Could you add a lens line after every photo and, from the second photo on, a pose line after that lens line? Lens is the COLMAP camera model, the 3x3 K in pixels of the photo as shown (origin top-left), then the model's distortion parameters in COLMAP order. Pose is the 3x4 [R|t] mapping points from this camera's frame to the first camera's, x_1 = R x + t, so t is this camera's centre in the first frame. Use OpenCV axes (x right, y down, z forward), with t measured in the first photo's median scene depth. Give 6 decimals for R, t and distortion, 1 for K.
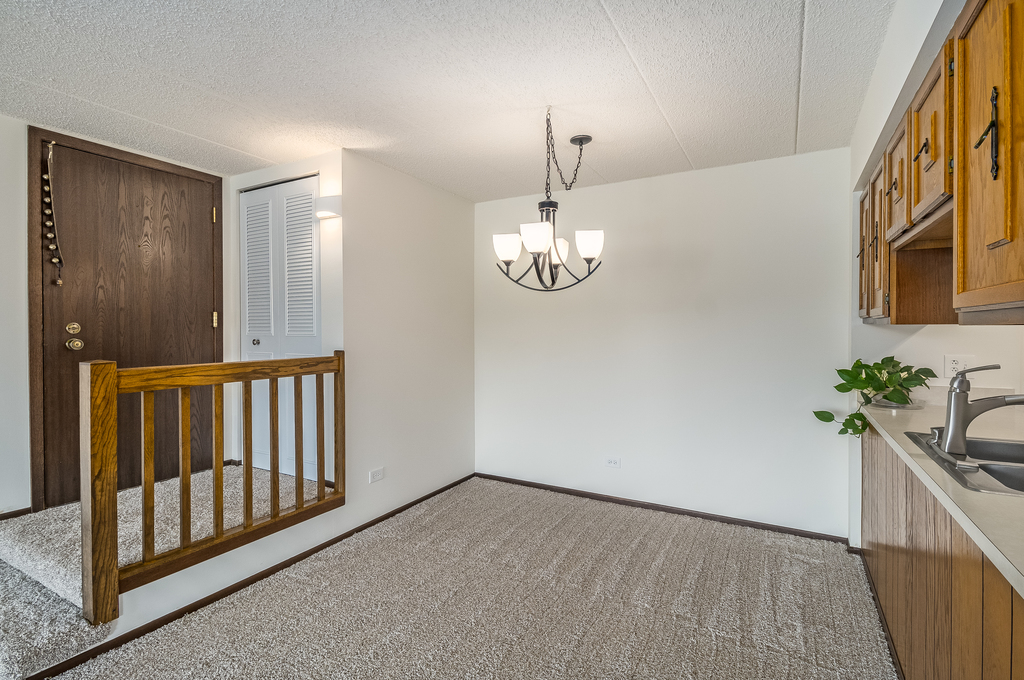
lens RADIAL K [[488.8, 0, 512.0], [0, 488.8, 340.0], [0, 0, 1]] dist [-0.001383, -0.000378]
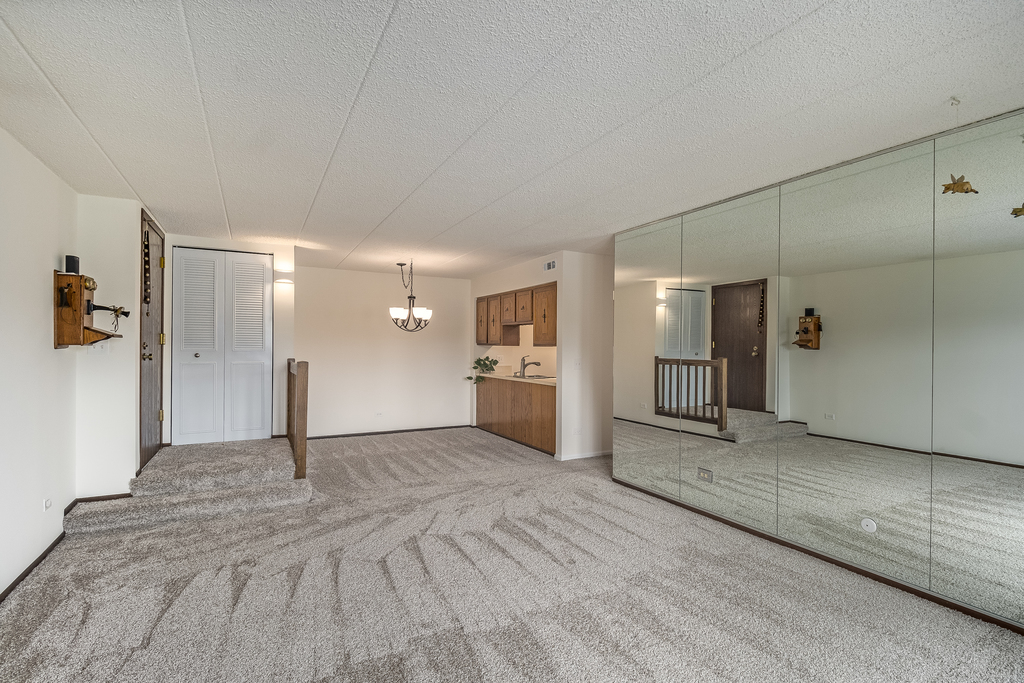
lens RADIAL K [[477.5, 0, 512.0], [0, 477.5, 341.5], [0, 0, 1]] dist [-0.000455, -0.000070]
pose [[0.537564, 0.010292, 0.843160, -1.625145], [0.015392, 0.999639, -0.022015, 0.010993], [-0.843083, 0.024812, 0.537211, -0.712438]]
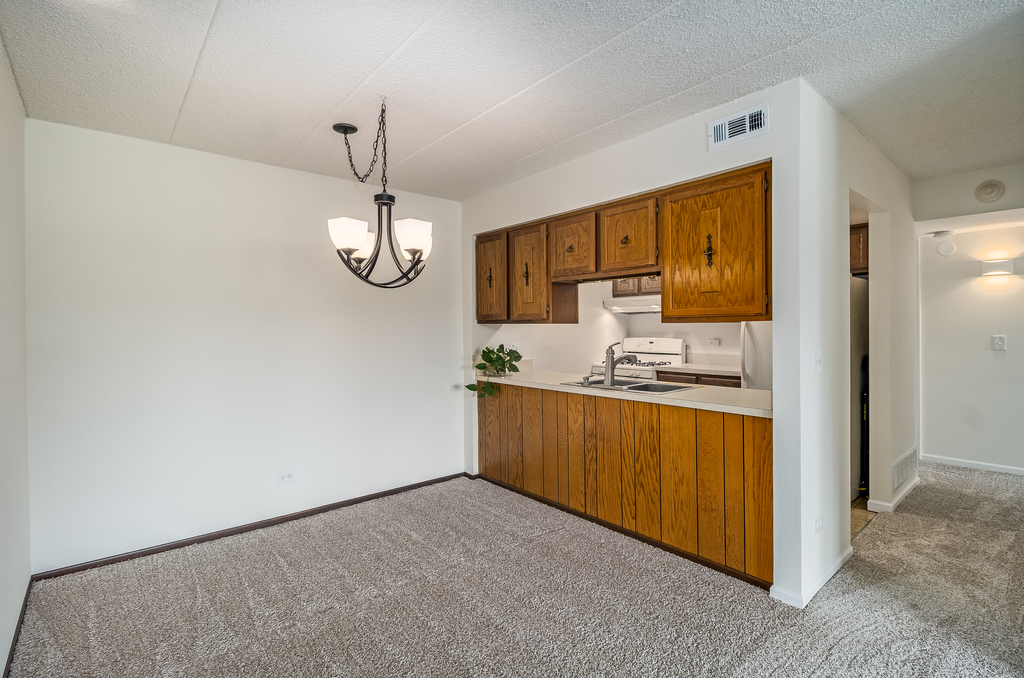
lens RADIAL K [[479.4, 0, 514.5], [0, 479.4, 328.0], [0, 0, 1]] dist [0.000293, -0.000080]
pose [[0.341155, -0.004746, 0.939995, -0.690473], [0.032931, 0.999434, -0.006906, -0.006756], [-0.939430, 0.033311, 0.341118, 0.417455]]
